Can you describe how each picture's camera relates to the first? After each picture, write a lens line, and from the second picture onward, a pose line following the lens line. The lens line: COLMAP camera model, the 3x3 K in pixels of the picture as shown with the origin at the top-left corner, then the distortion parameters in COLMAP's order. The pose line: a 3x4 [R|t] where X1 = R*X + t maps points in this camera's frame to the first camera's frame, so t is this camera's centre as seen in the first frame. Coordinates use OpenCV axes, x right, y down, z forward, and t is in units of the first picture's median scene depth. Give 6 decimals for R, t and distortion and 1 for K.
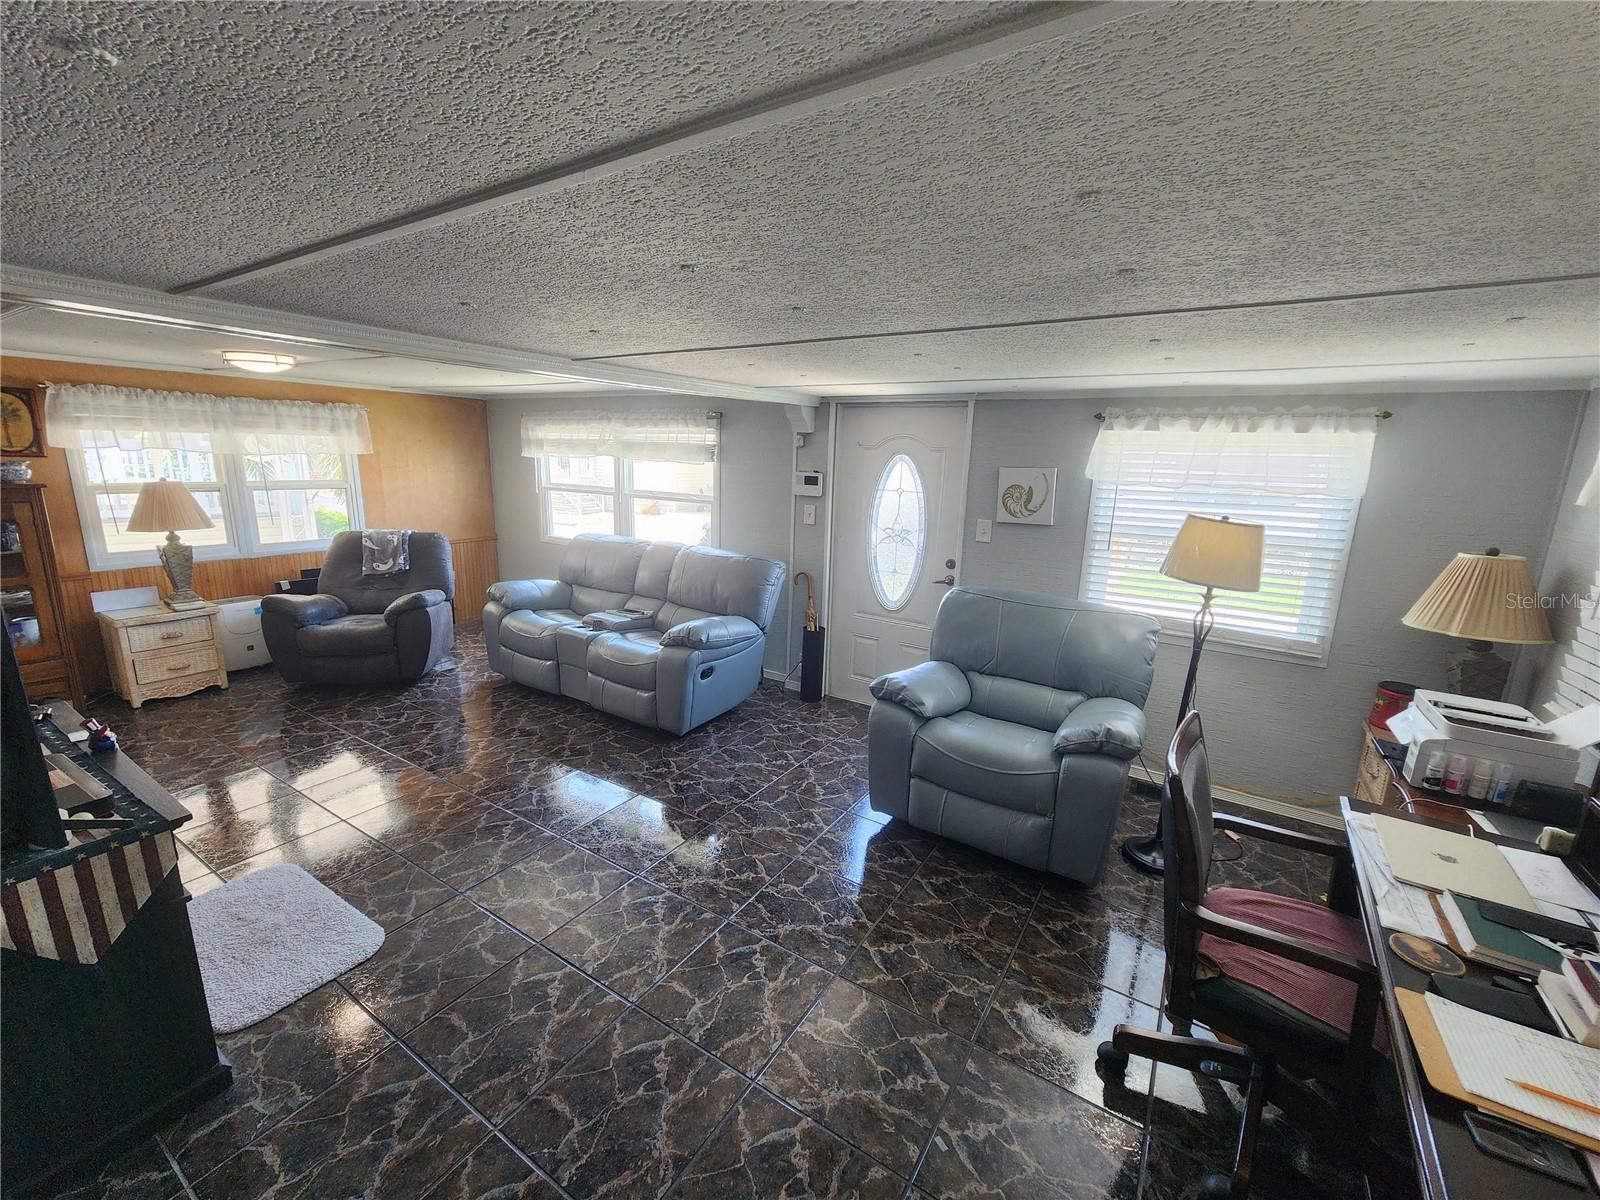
lens RADIAL K [[658.2, 0, 803.1], [0, 658.2, 602.6], [0, 0, 1]] dist [0.002185, 0.000539]
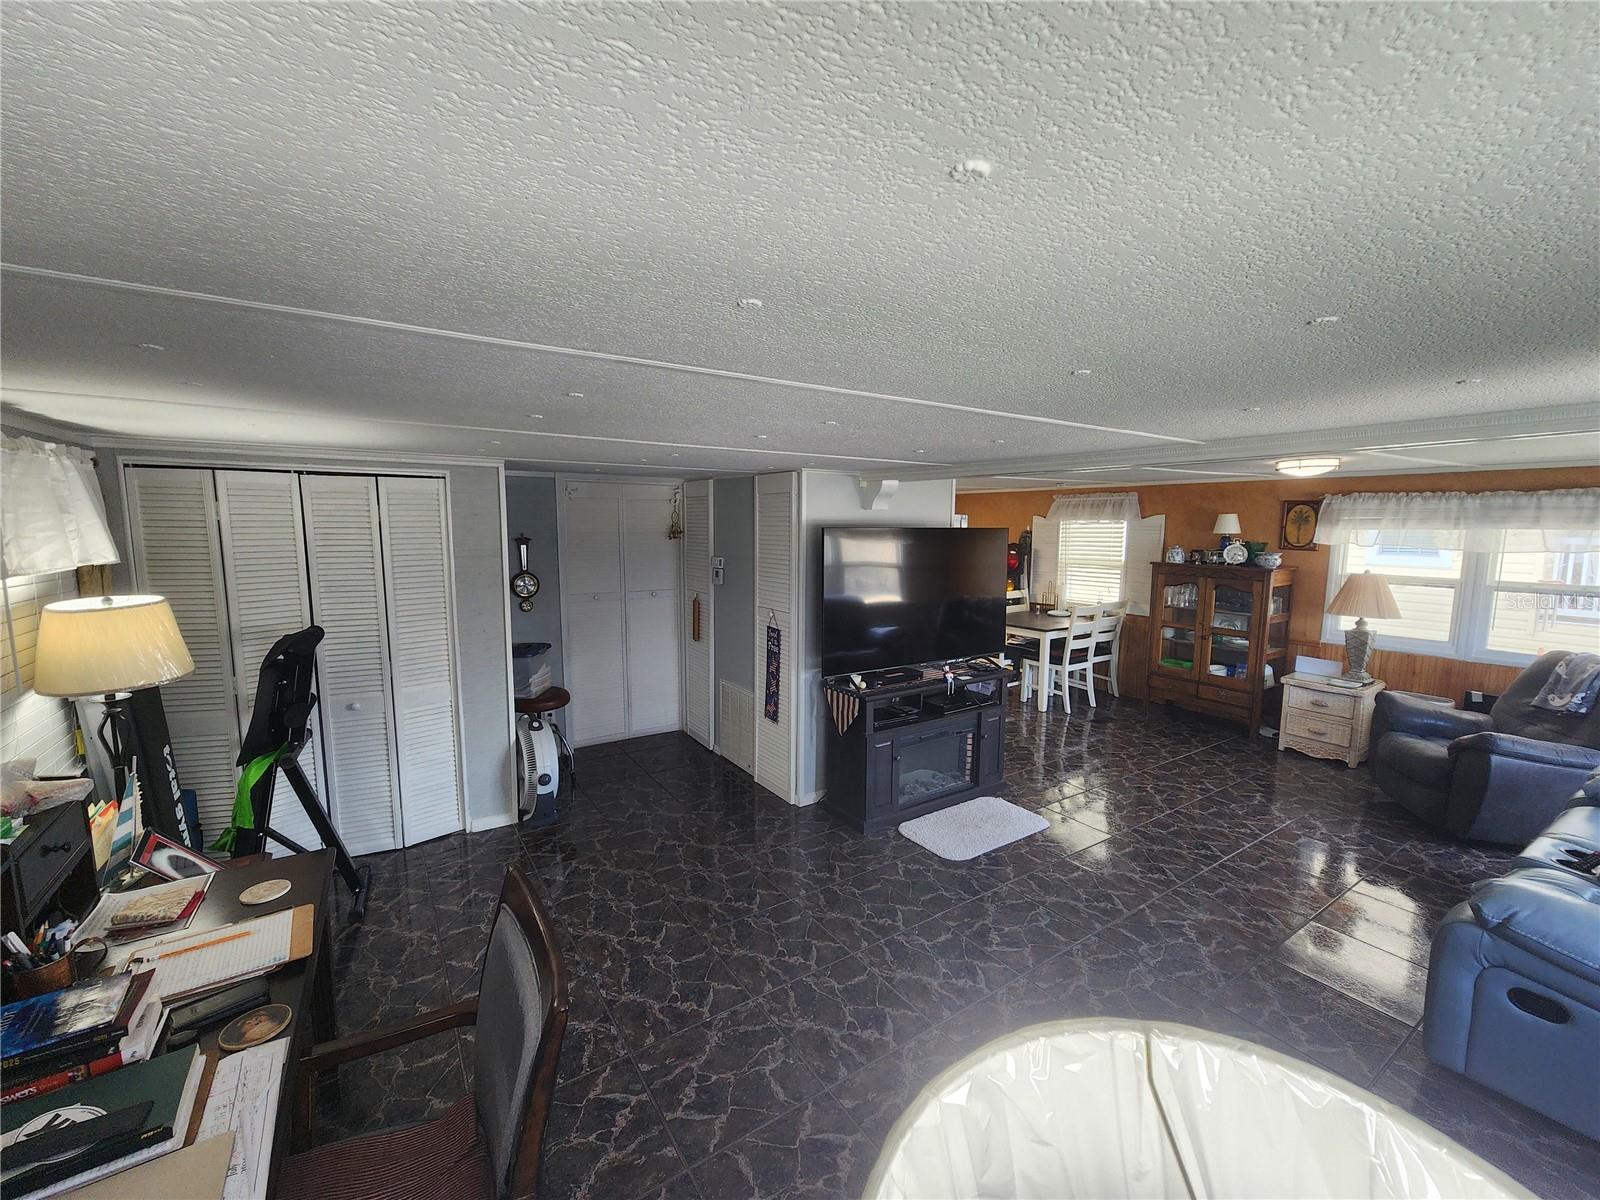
lens RADIAL K [[658.2, 0, 800.2], [0, 658.2, 600.1], [0, 0, 1]] dist [0.002185, 0.000539]
pose [[-0.403278, 0.078045, -0.911744, 0.429804], [-0.219251, 0.959094, 0.179076, -0.126760], [0.888423, 0.272118, -0.369670, 0.561387]]
